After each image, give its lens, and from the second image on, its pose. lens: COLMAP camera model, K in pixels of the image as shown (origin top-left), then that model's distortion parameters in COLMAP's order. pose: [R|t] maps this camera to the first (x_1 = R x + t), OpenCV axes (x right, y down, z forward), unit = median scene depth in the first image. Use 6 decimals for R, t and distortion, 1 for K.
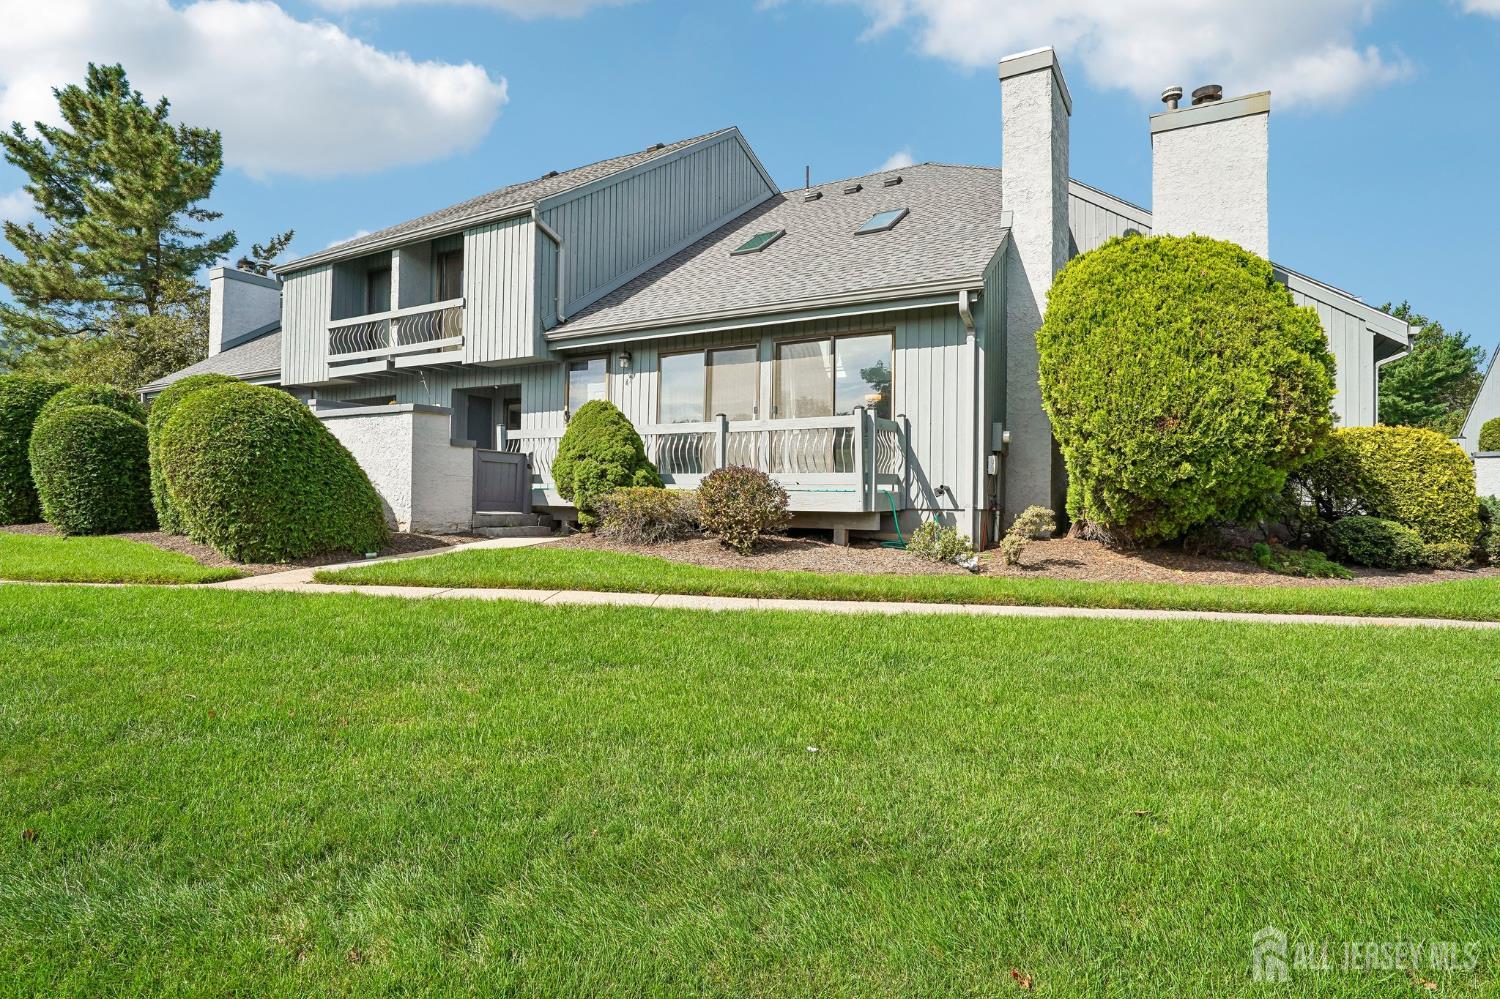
lens RADIAL K [[803.3, 0, 751.7], [0, 803.3, 476.7], [0, 0, 1]] dist [-0.039401, 0.000245]
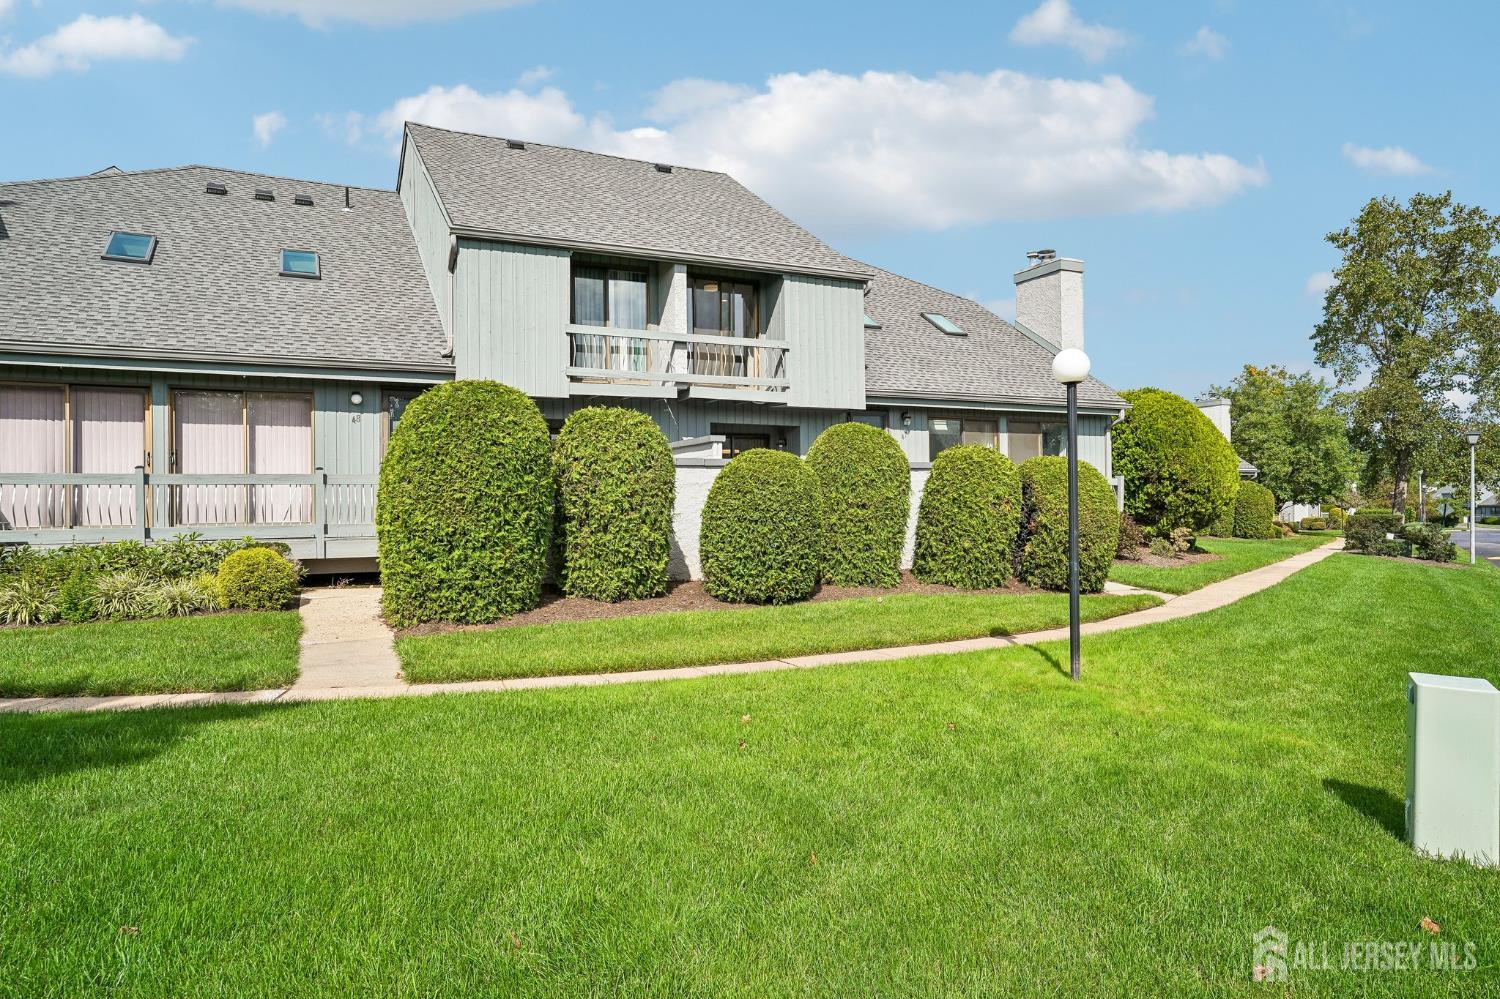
lens RADIAL K [[942.2, 0, 750.0], [0, 942.2, 499.5], [0, 0, 1]] dist [-0.001535, 0.000280]
pose [[0.555683, -0.014554, 0.831267, -1.477225], [-0.011295, 0.999622, 0.025052, -0.053571], [-0.831318, -0.023310, 0.555309, 0.379140]]
